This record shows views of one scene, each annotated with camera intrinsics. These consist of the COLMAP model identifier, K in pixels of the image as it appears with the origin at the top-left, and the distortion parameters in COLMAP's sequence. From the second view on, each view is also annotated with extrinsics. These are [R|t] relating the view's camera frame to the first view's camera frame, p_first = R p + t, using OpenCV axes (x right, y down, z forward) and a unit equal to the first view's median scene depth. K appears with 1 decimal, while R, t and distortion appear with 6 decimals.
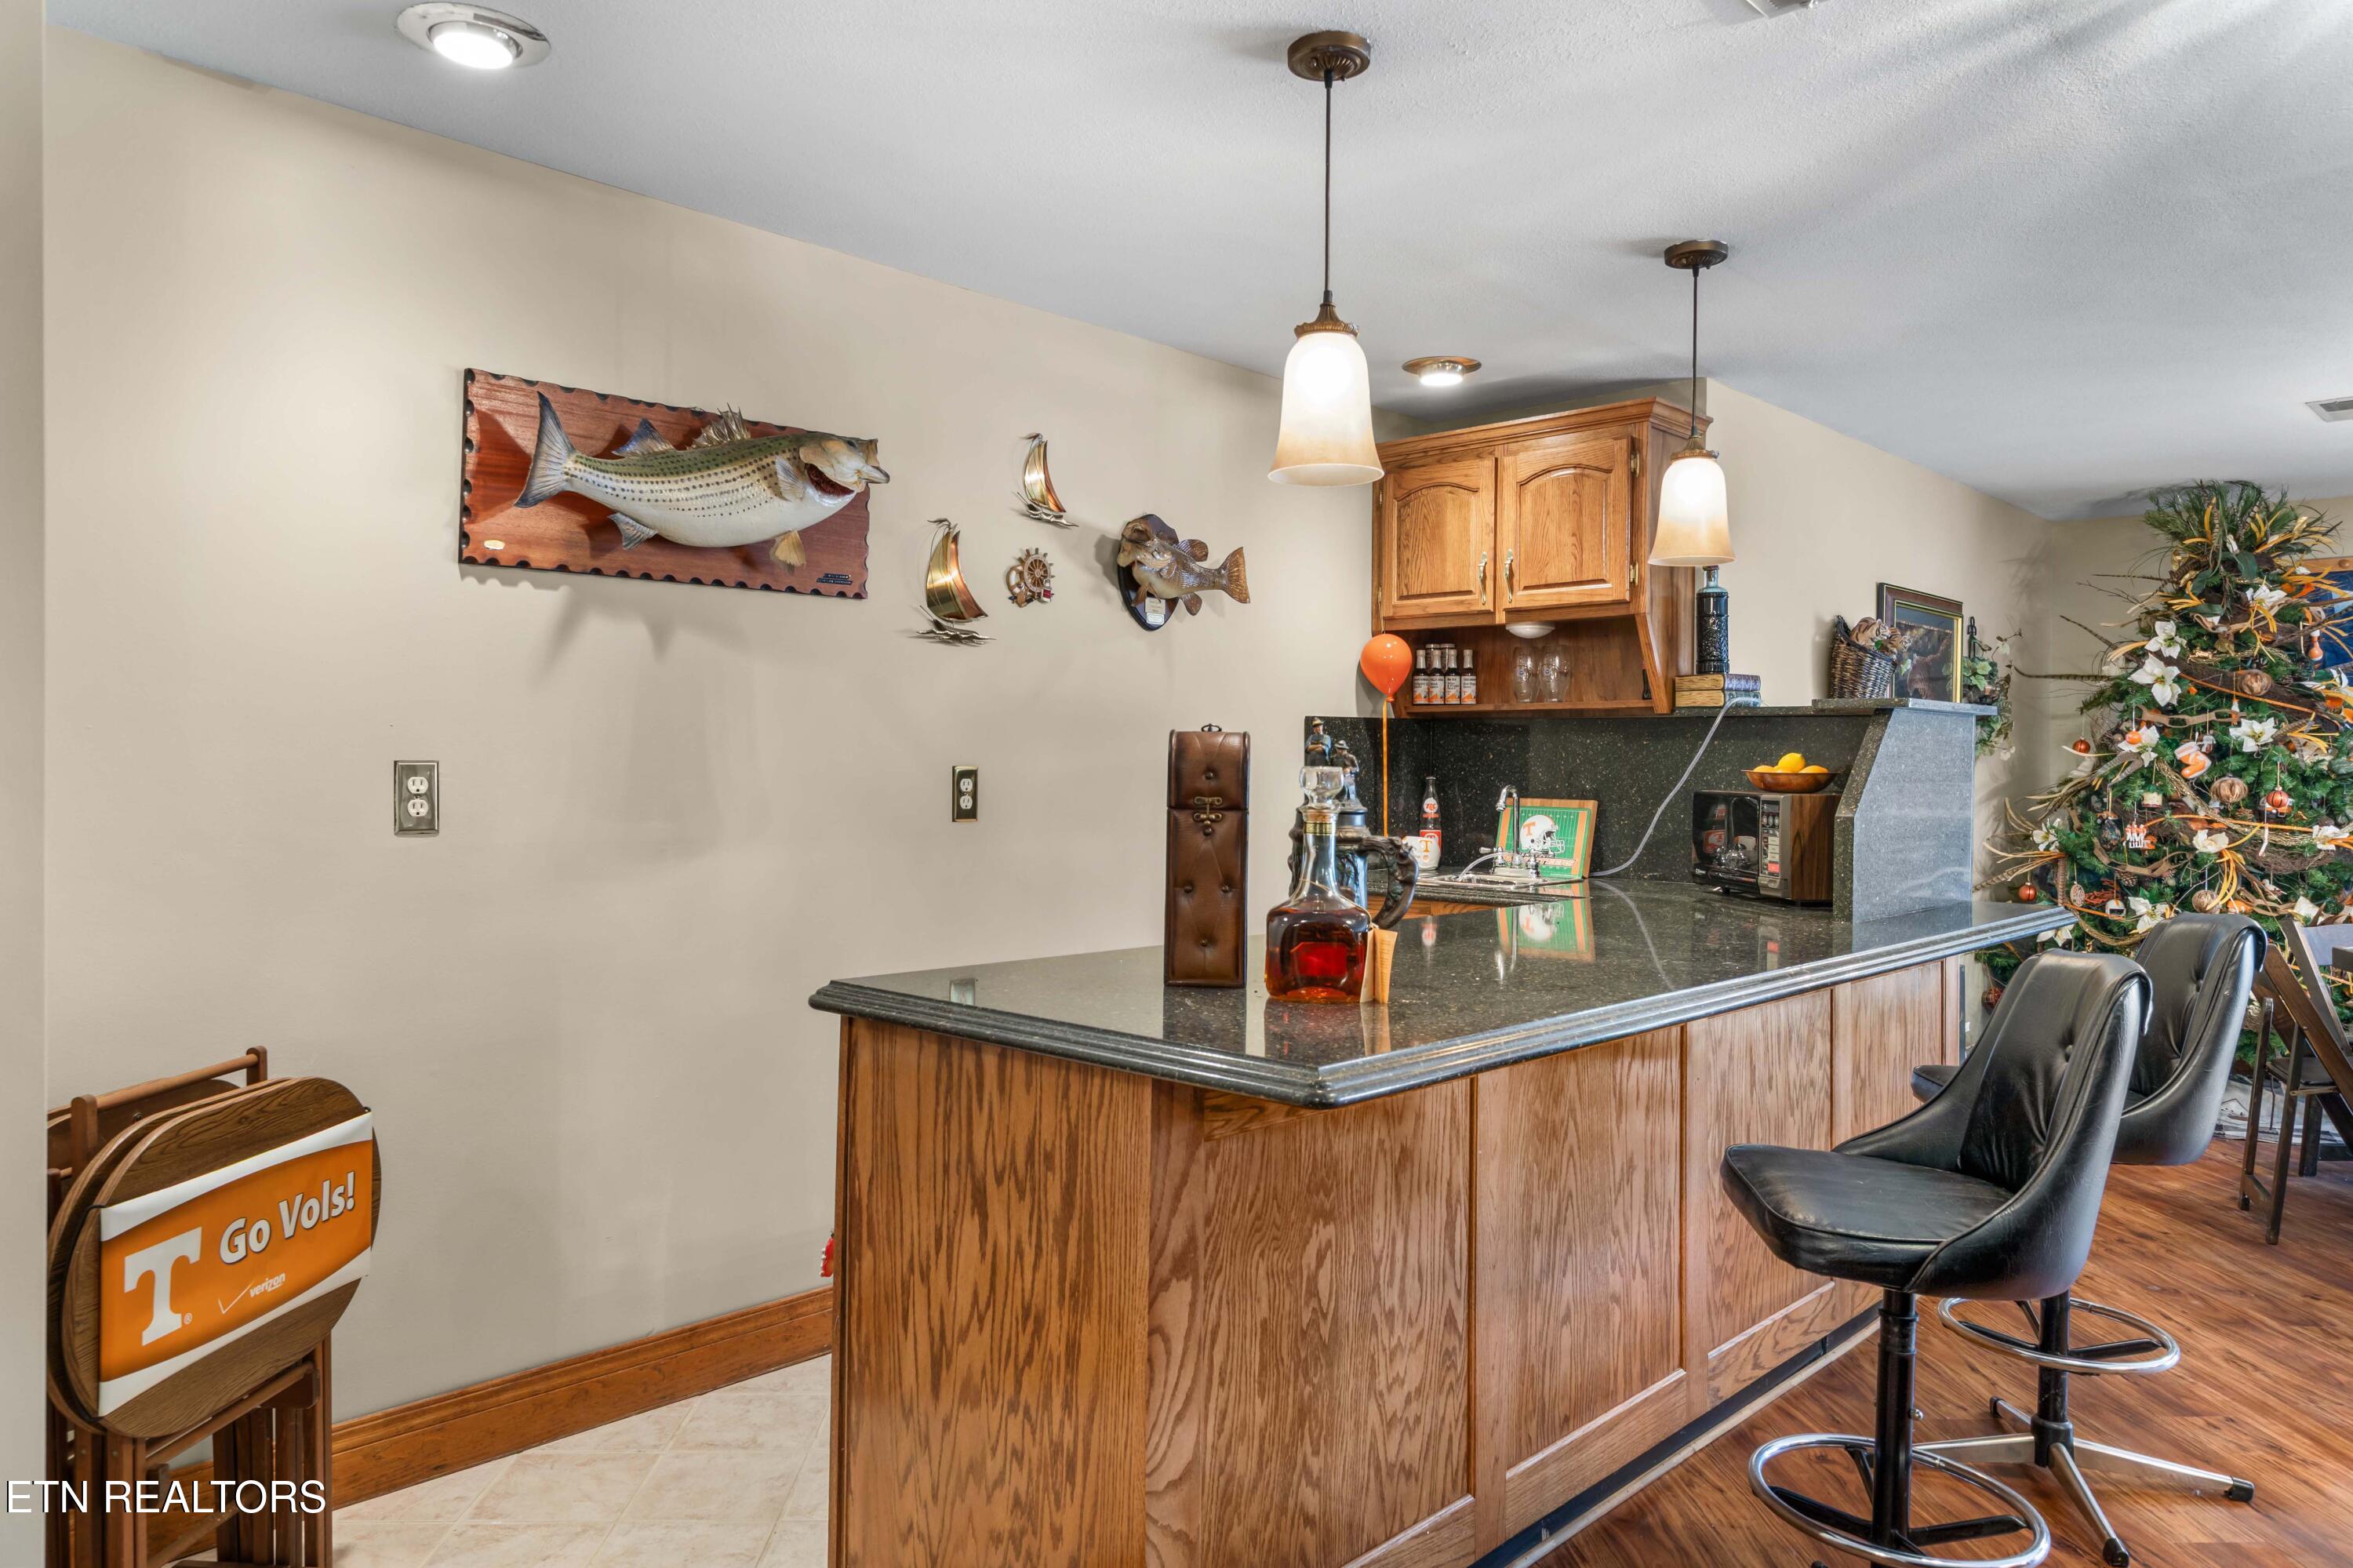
lens RADIAL K [[1551.9, 0, 1128.9], [0, 1551.9, 771.0], [0, 0, 1]] dist [0.006346, 0.000869]
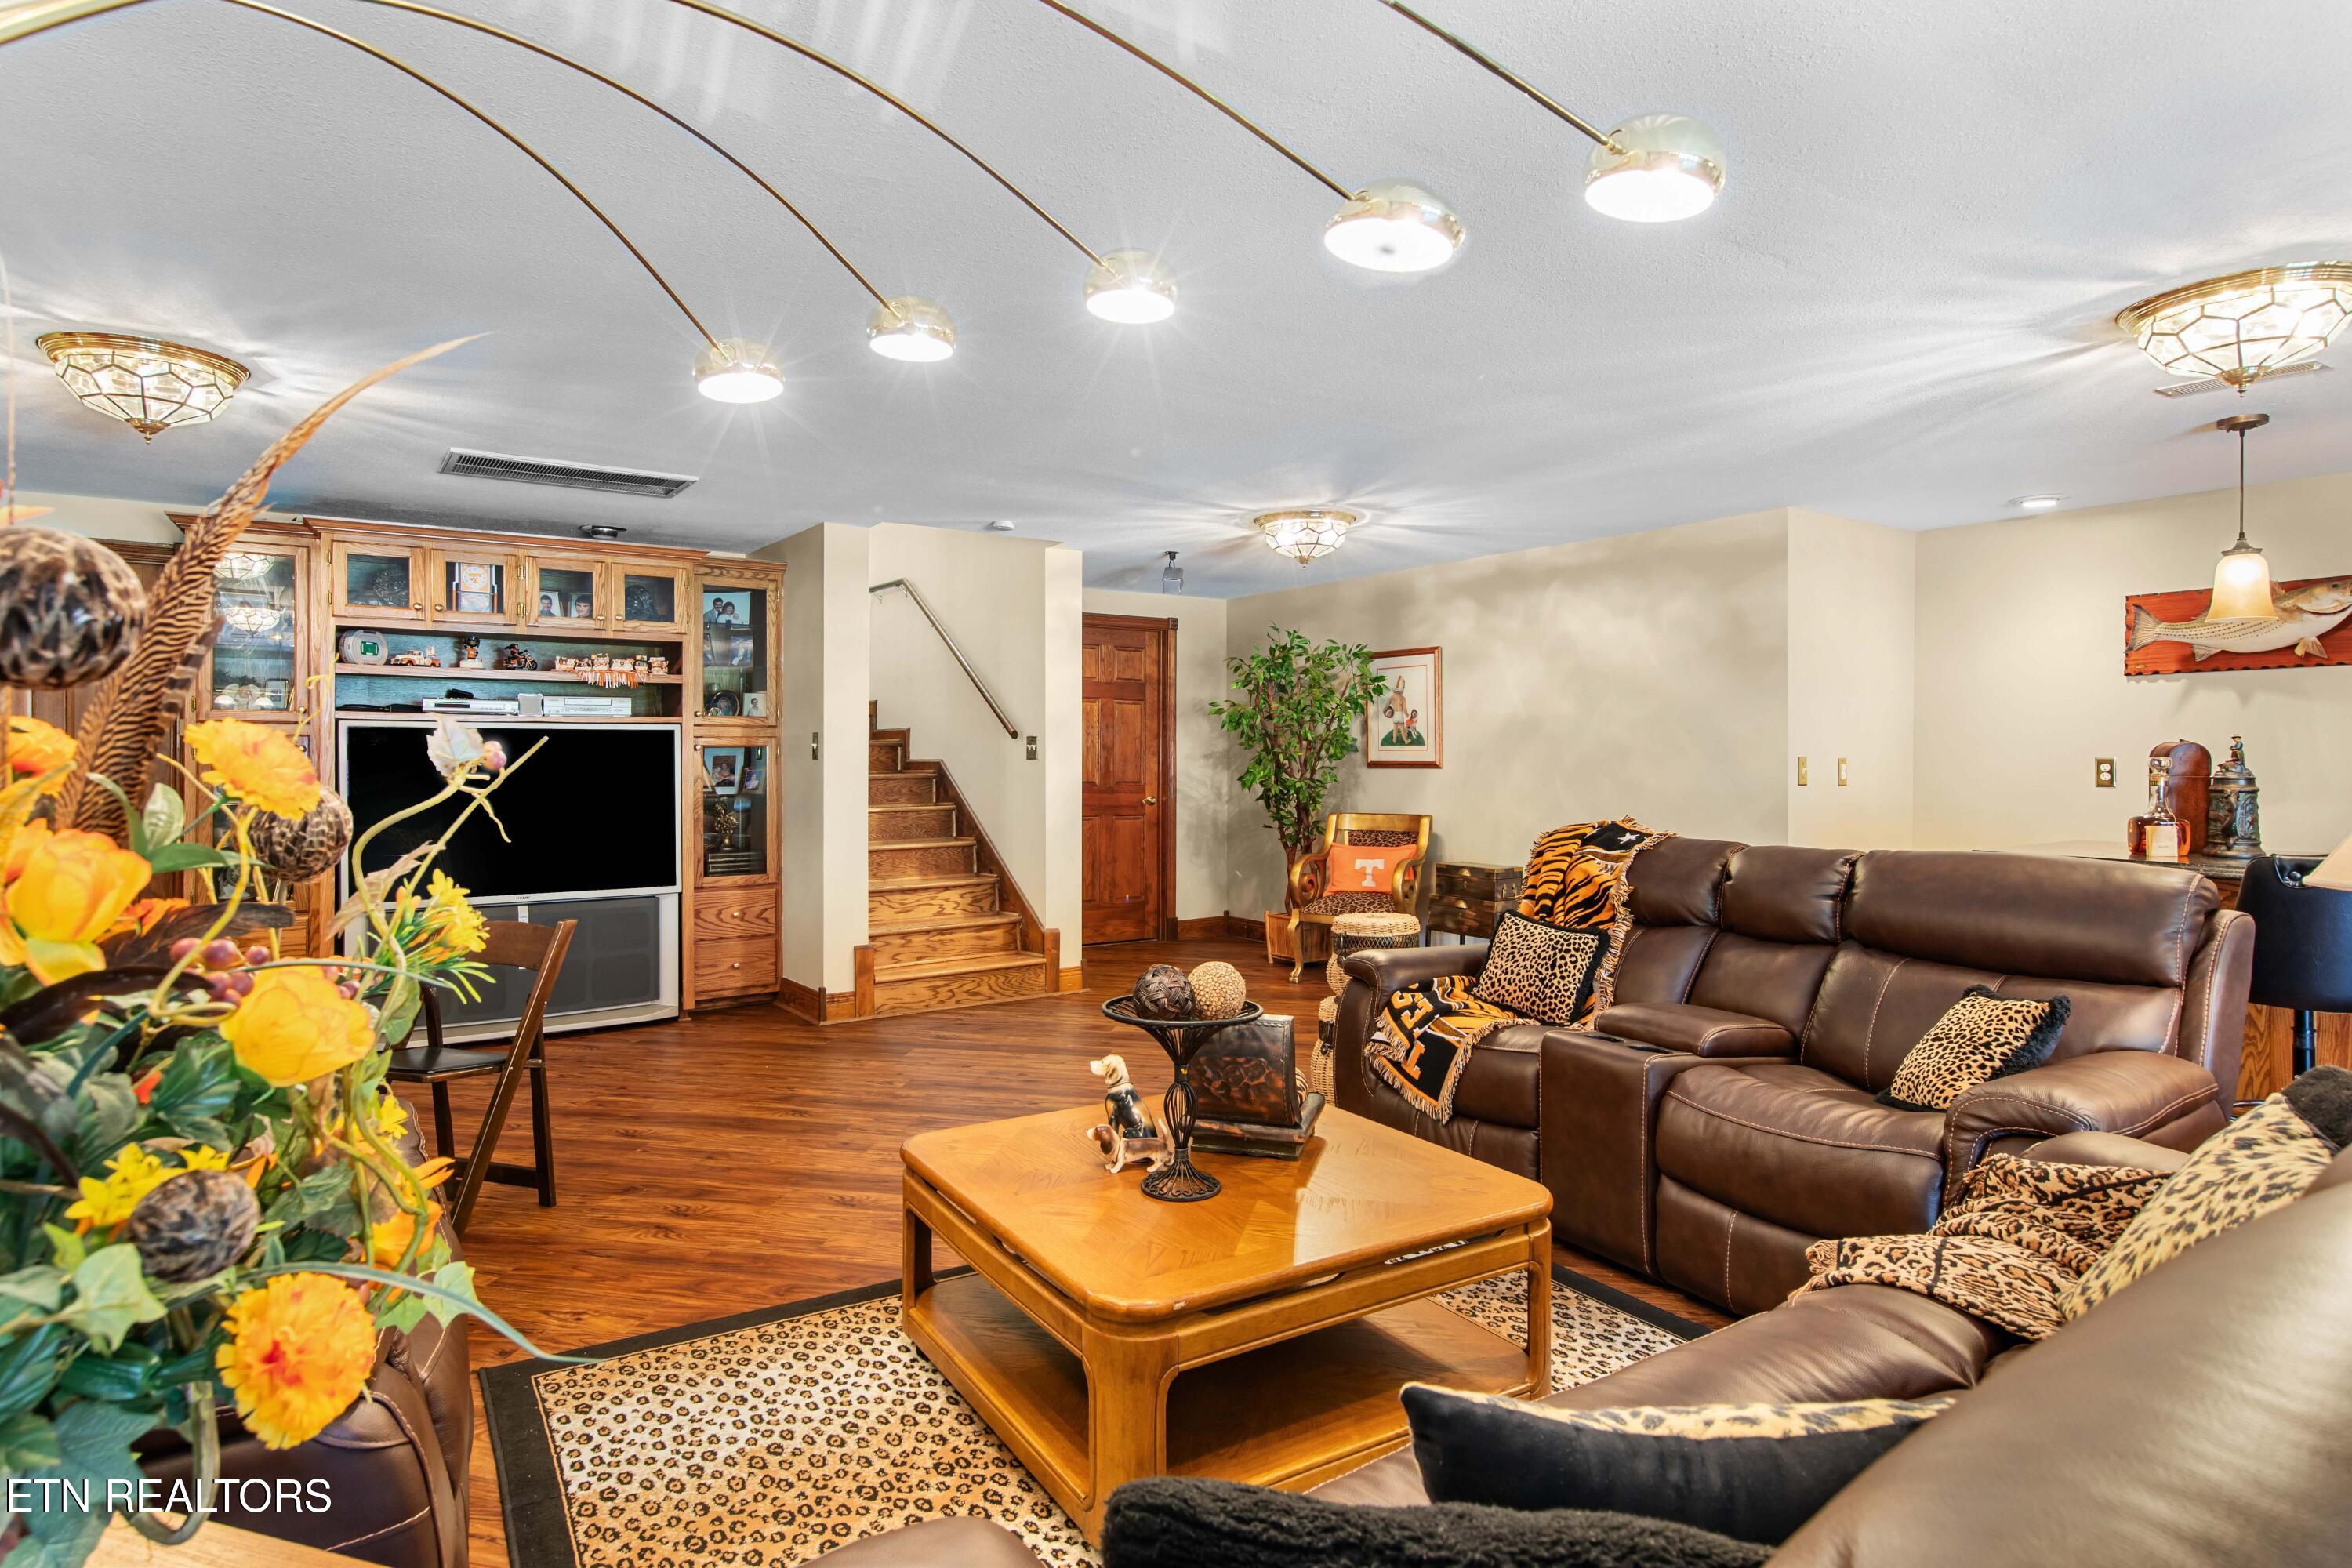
lens RADIAL K [[1285.2, 0, 1176.0], [0, 1285.2, 784.0], [0, 0, 1]] dist [0.012618, 0.000512]
pose [[-0.212909, 0.014689, -0.976962, 1.442850], [-0.006171, 0.999847, 0.016378, 0.008107], [0.977053, 0.009516, -0.212786, -0.016613]]
